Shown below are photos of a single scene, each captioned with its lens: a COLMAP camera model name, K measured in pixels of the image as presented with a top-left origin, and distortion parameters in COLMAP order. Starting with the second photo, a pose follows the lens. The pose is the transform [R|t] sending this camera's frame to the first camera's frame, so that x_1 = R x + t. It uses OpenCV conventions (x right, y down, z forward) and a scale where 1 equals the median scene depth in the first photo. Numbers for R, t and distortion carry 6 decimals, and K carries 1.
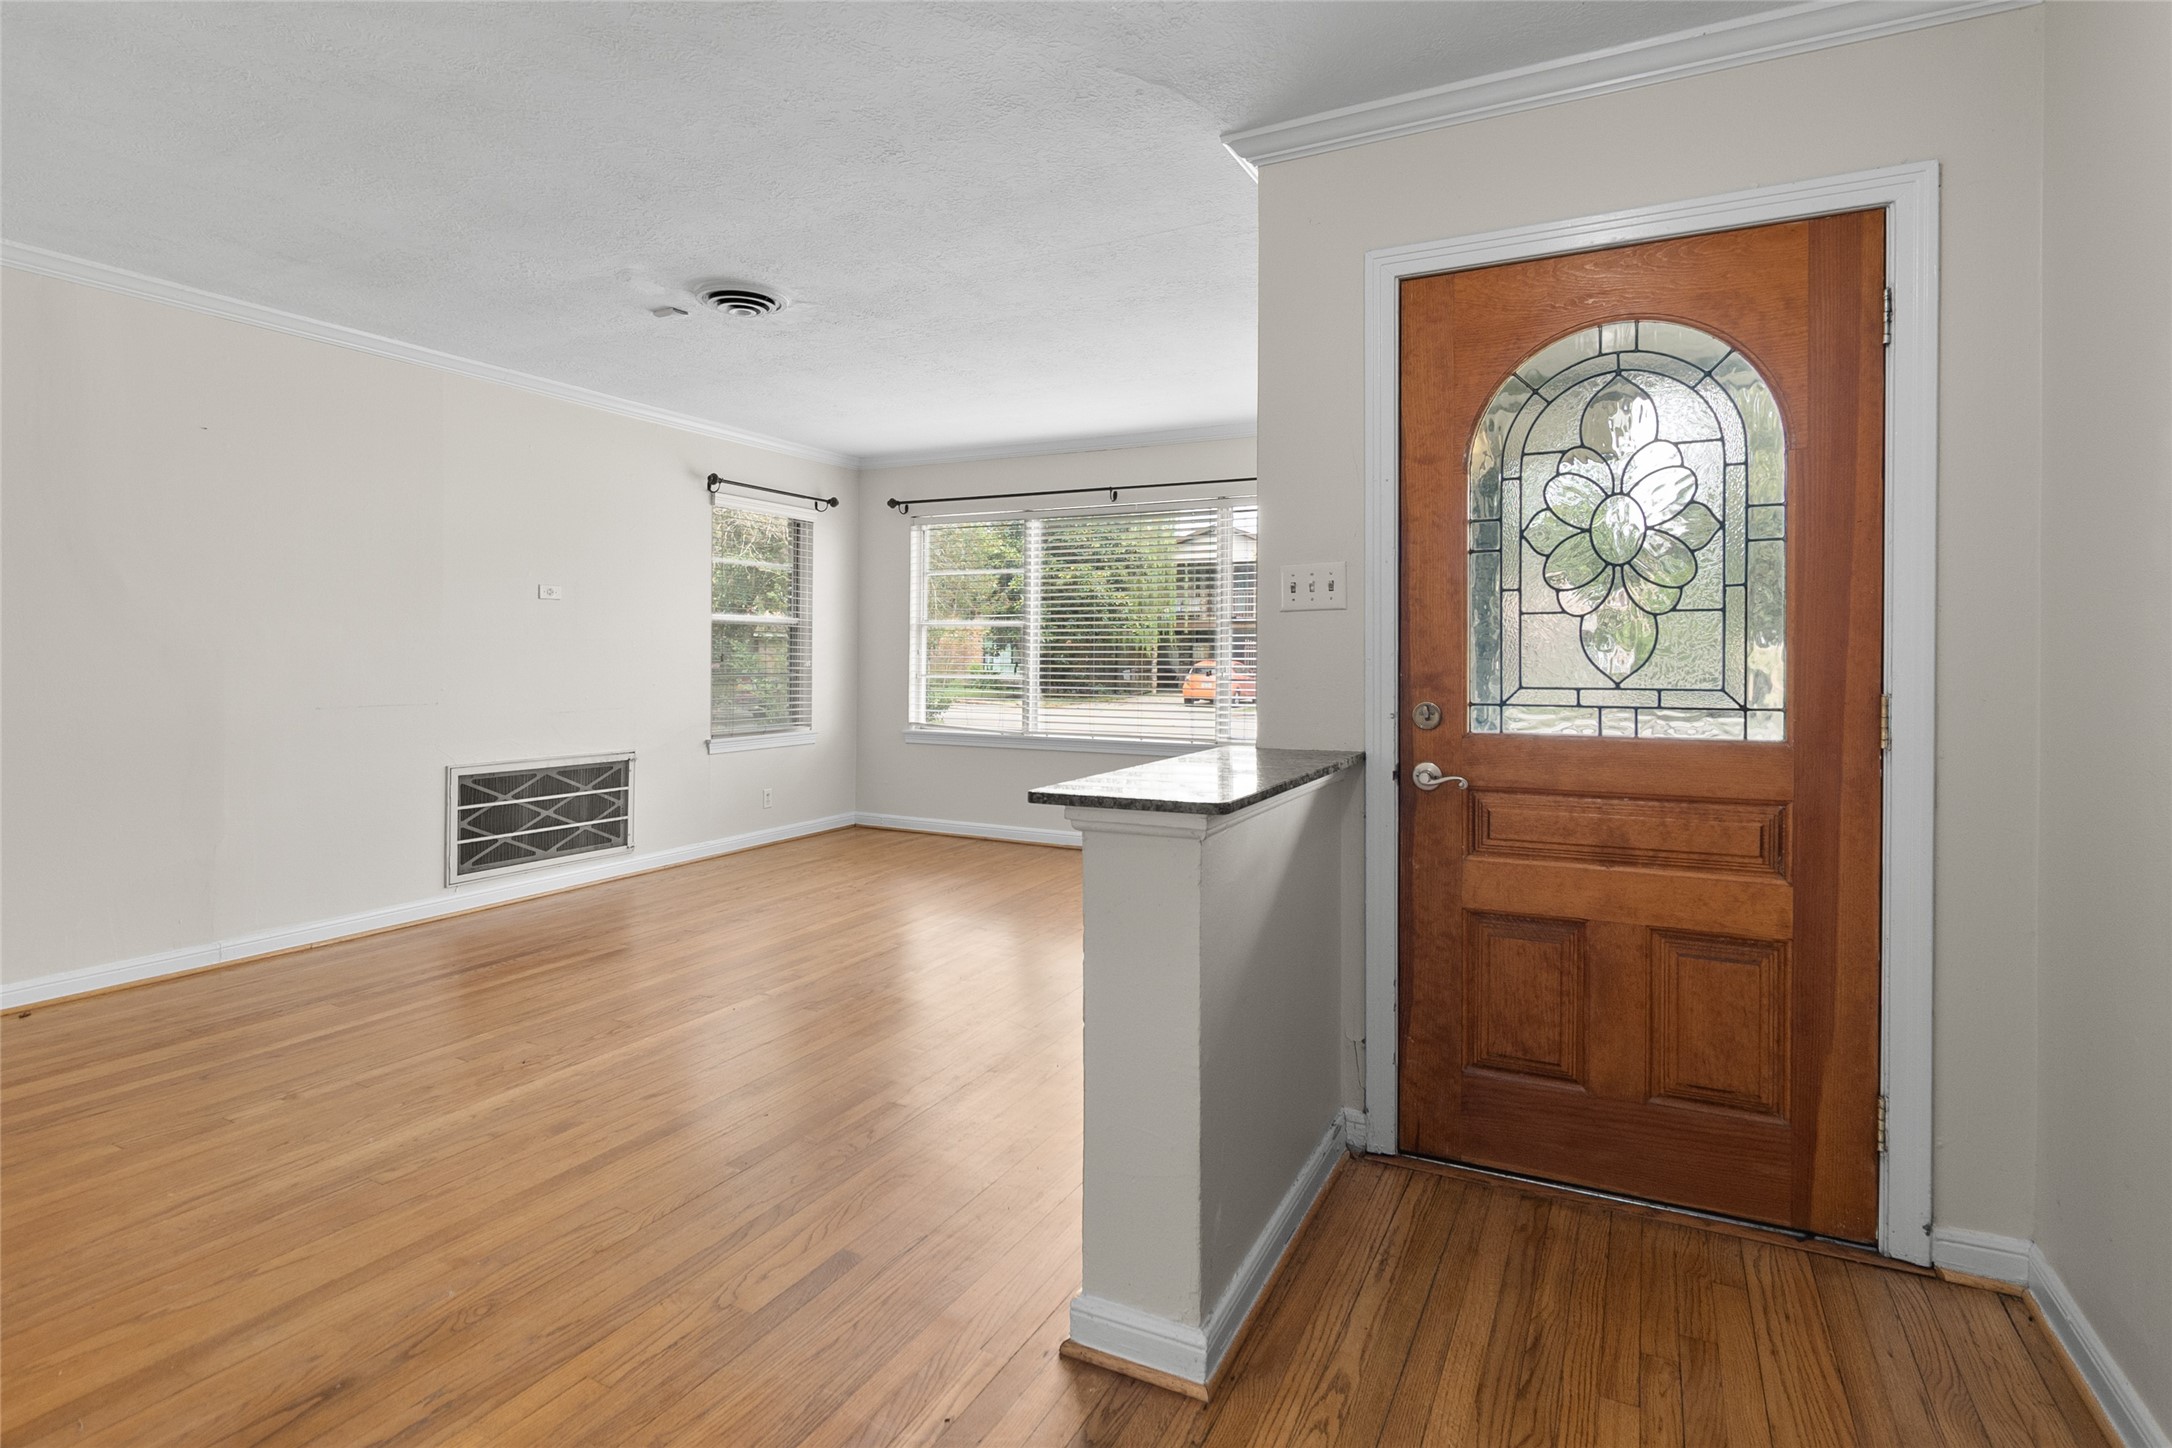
lens RADIAL K [[1053.1, 0, 1060.8], [0, 1053.1, 655.0], [0, 0, 1]] dist [-0.003796, -0.000959]
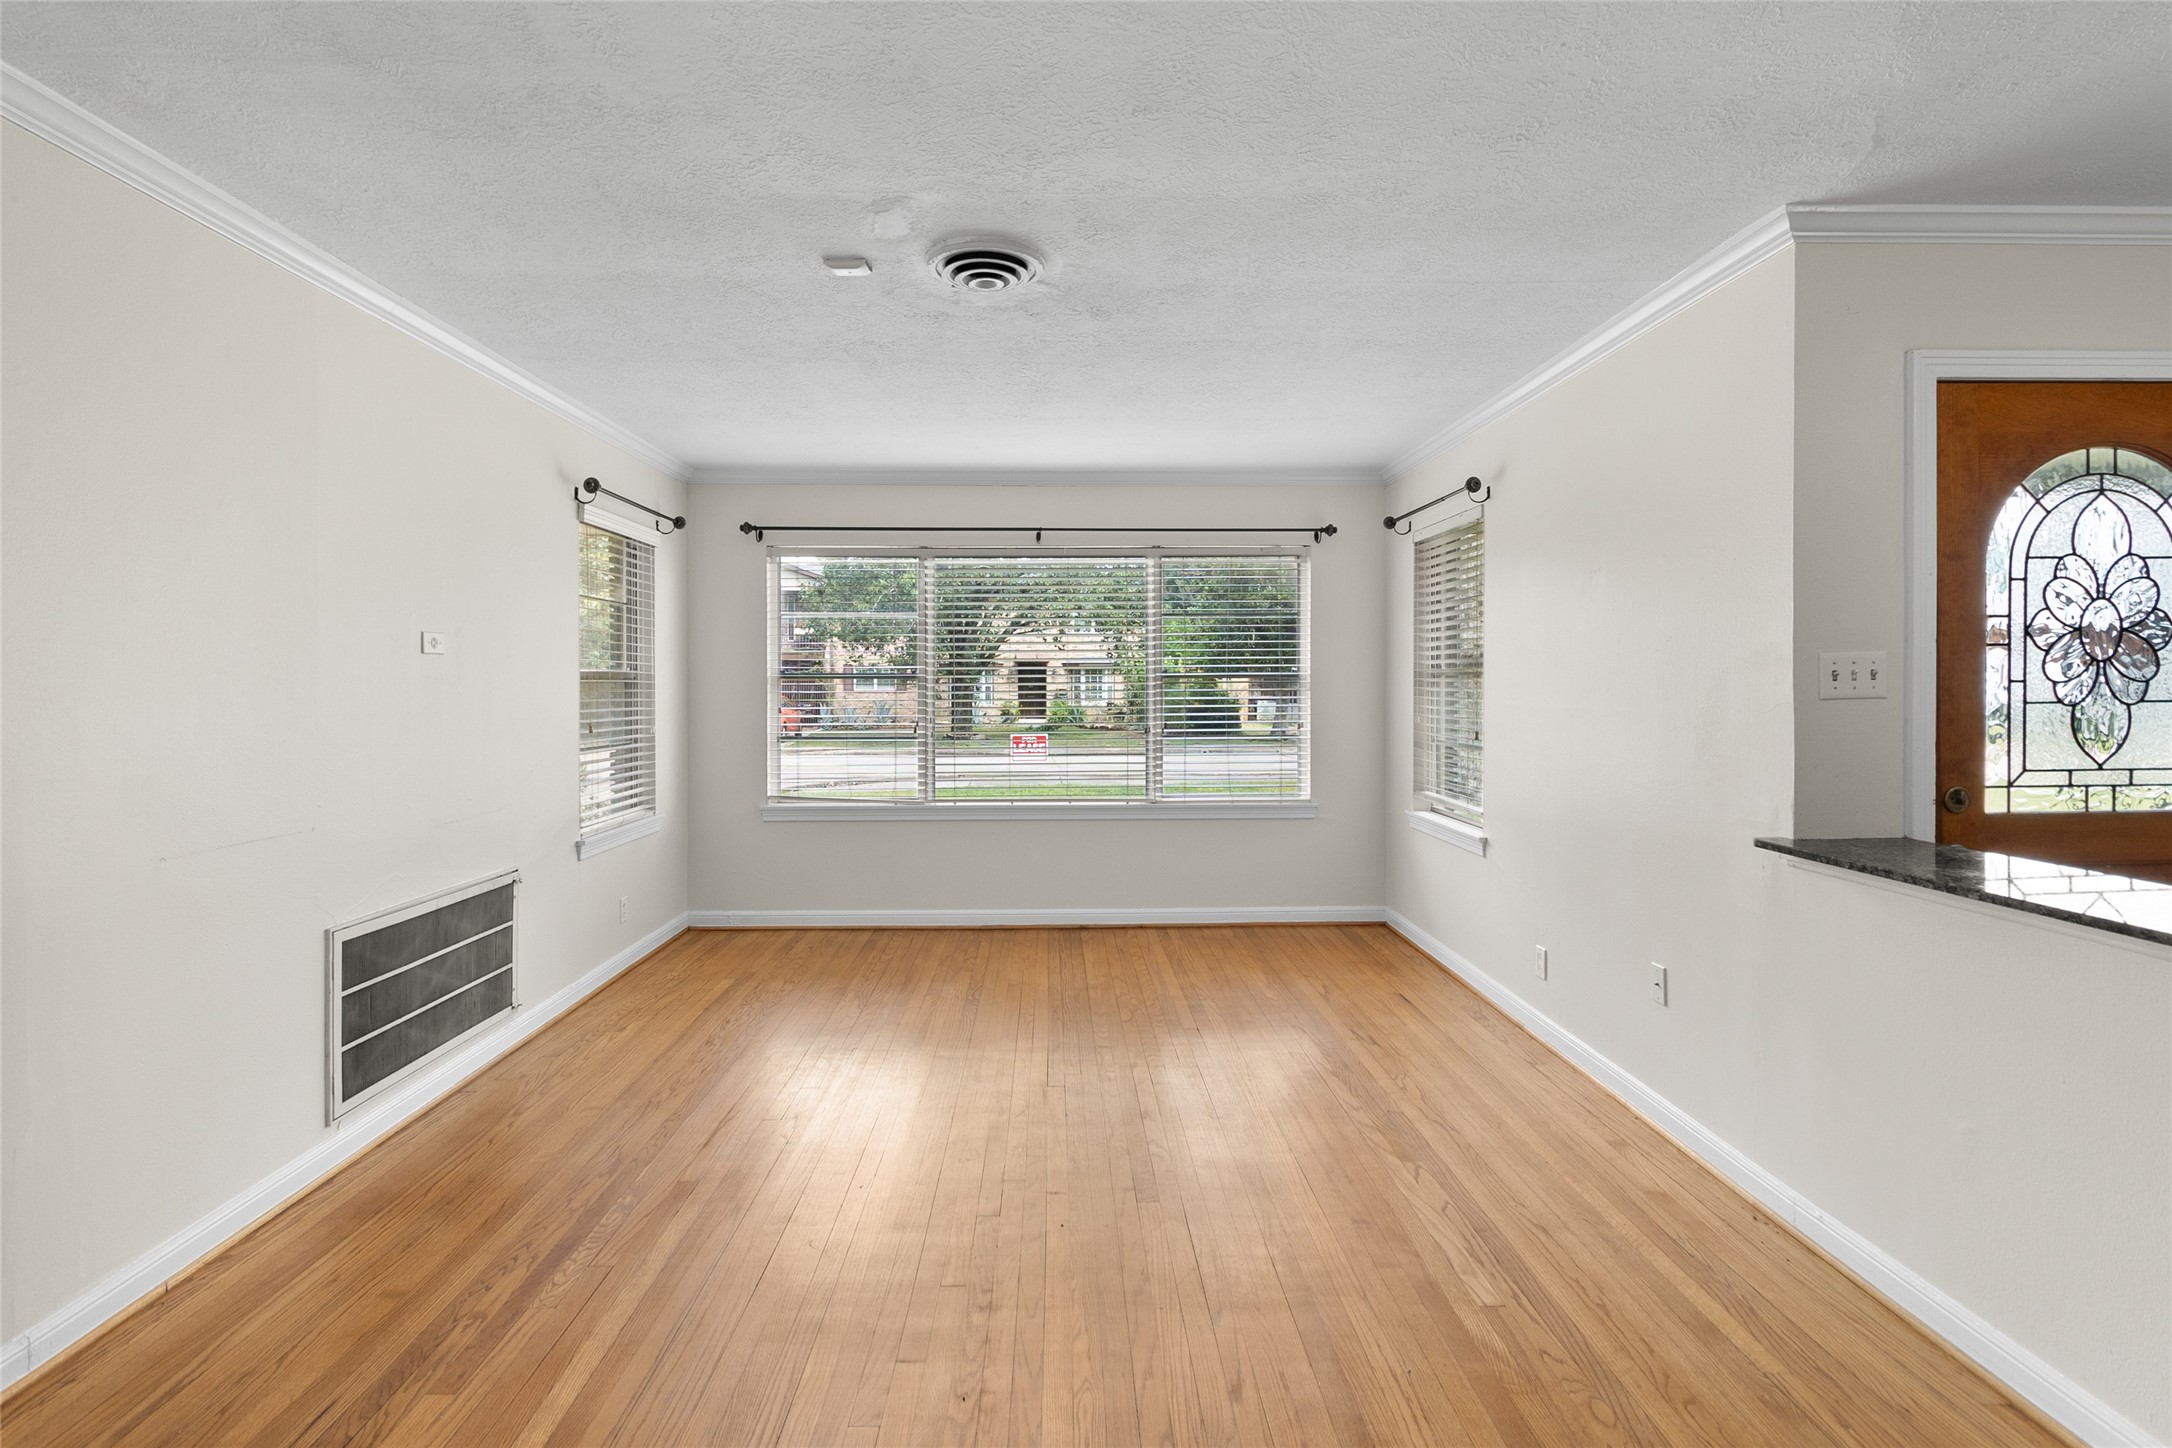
lens RADIAL K [[1053.1, 0, 1069.6], [0, 1053.1, 687.4], [0, 0, 1]] dist [-0.003796, -0.000959]
pose [[0.885537, -0.009555, 0.464470, -0.932717], [0.008306, 0.999954, 0.004735, -0.067602], [-0.464494, -0.000336, 0.885576, 0.487069]]
